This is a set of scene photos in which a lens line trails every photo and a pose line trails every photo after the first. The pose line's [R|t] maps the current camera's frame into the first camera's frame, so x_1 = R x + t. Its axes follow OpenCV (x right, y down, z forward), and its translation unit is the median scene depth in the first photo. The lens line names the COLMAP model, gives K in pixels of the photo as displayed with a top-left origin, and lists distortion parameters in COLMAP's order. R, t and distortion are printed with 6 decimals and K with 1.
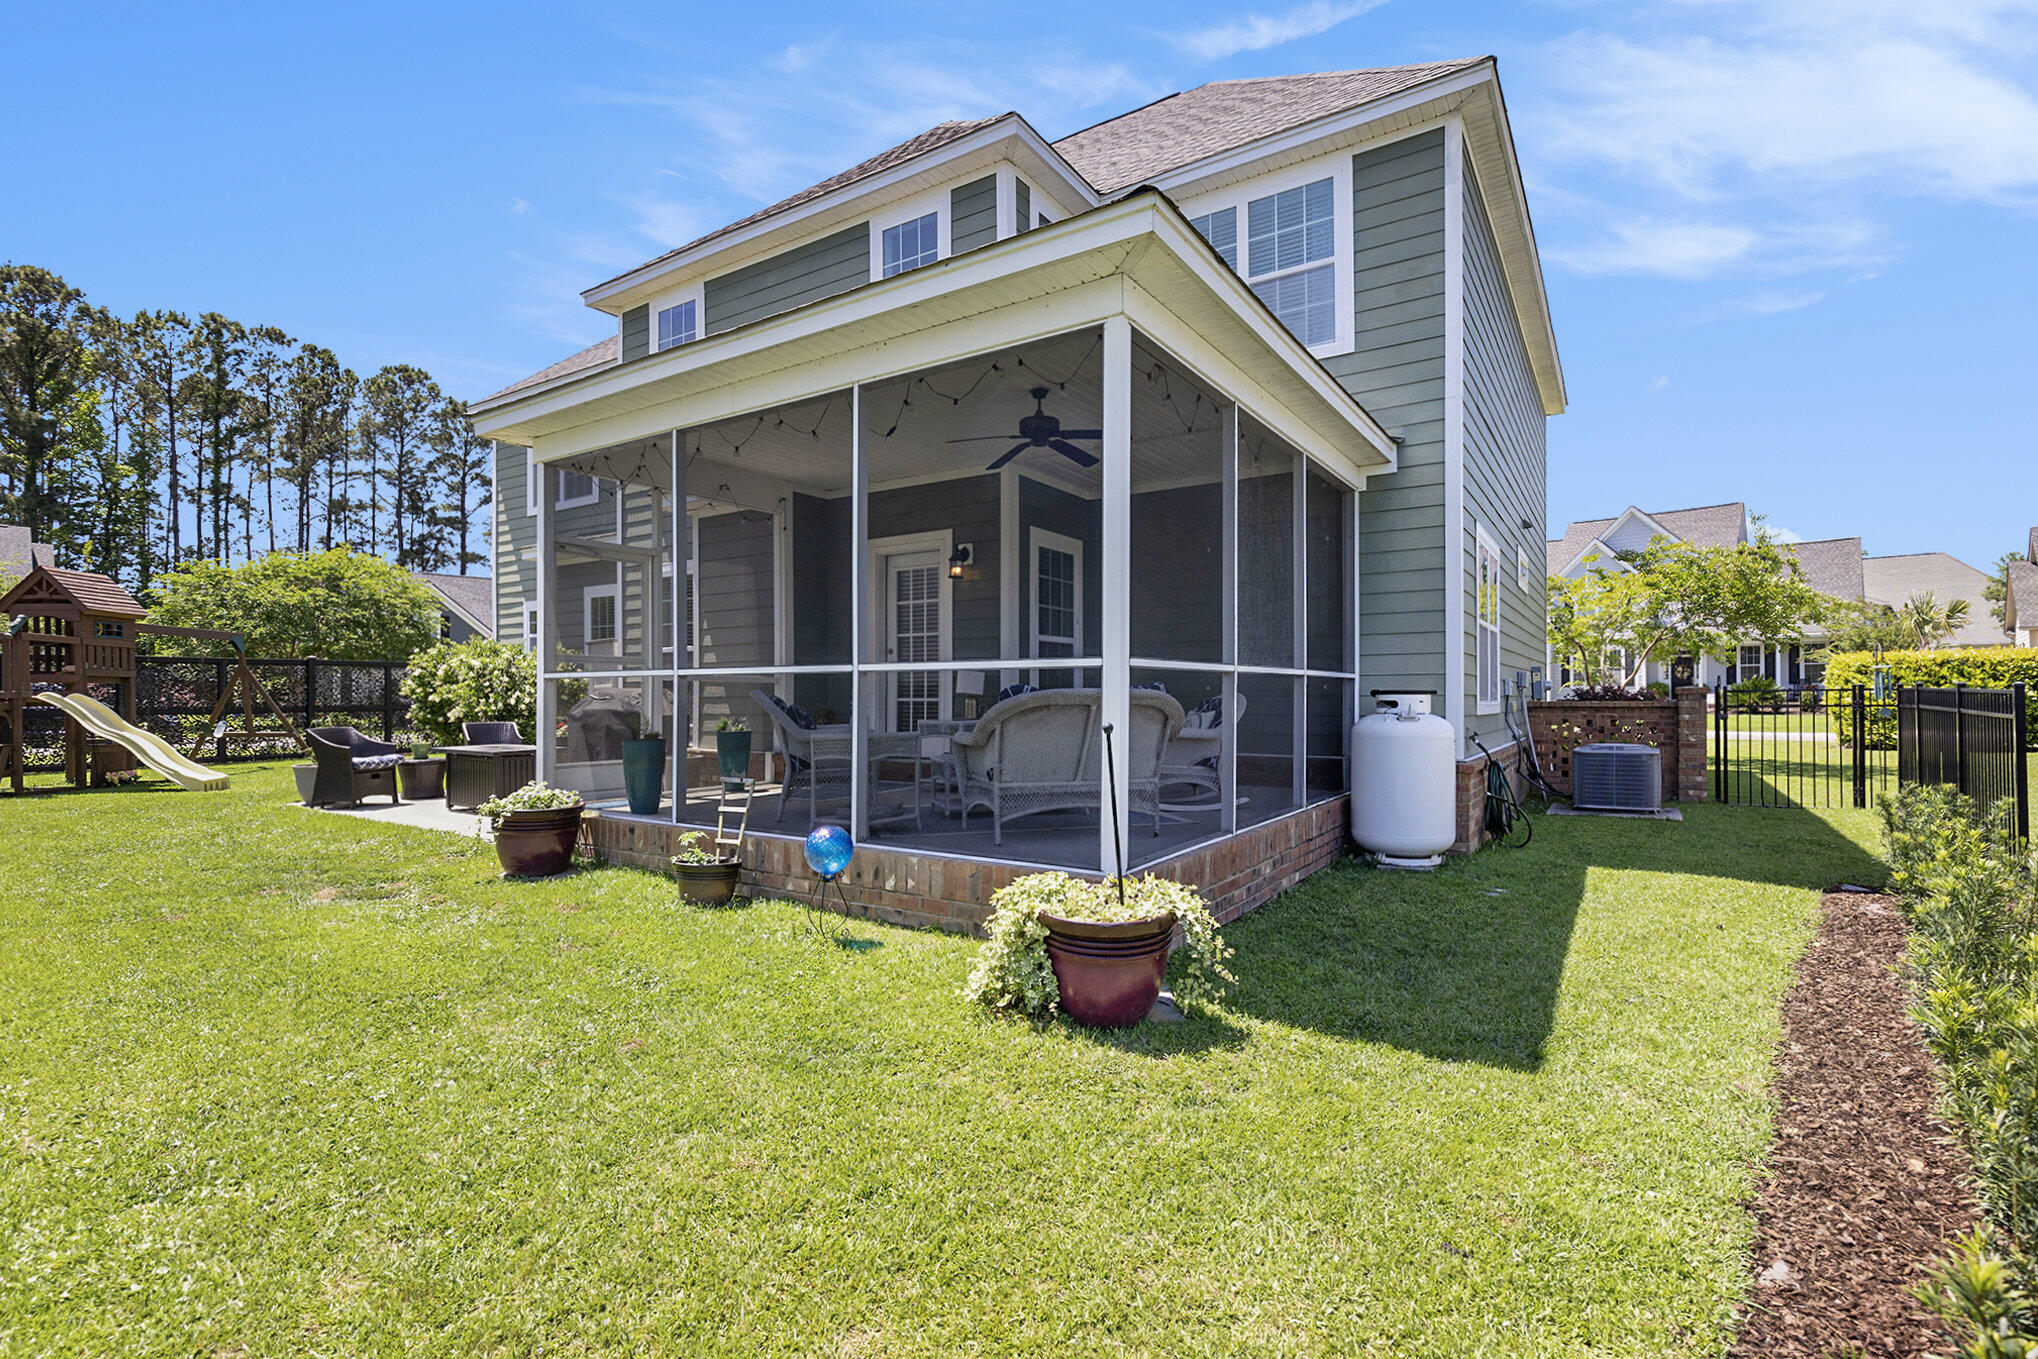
lens RADIAL K [[940.7, 0, 1020.6], [0, 940.7, 693.8], [0, 0, 1]] dist [0.042288, -0.003290]
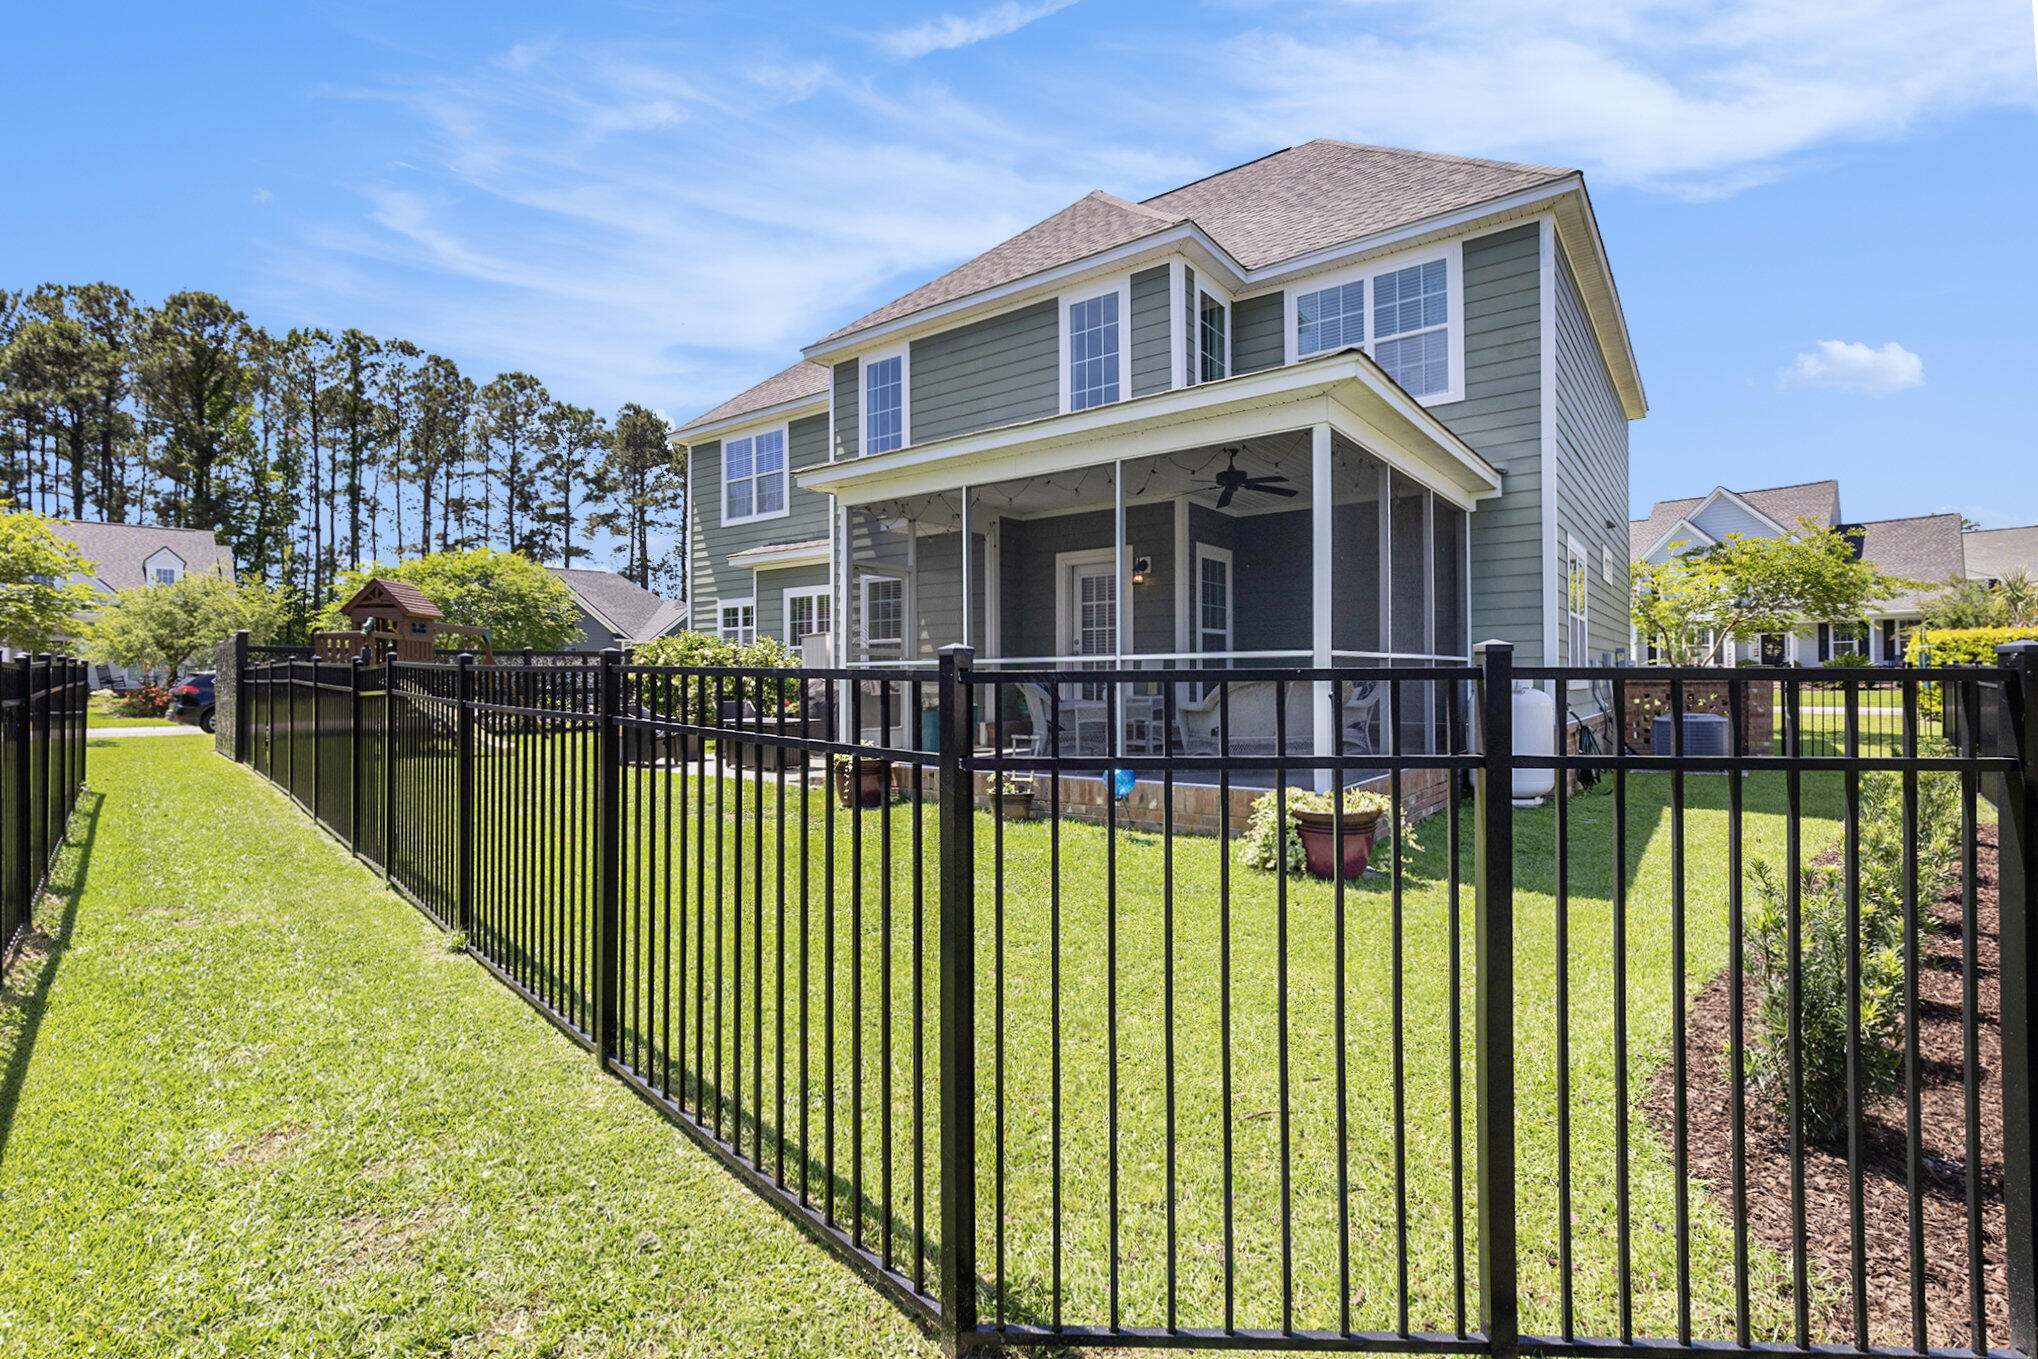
lens RADIAL K [[940.7, 0, 1024.9], [0, 940.7, 680.0], [0, 0, 1]] dist [0.042288, -0.003290]
pose [[0.998009, -0.006245, -0.062769, -0.083596], [0.006504, 0.999971, 0.003926, 0.000067], [0.062743, -0.004327, 0.998020, -0.159968]]
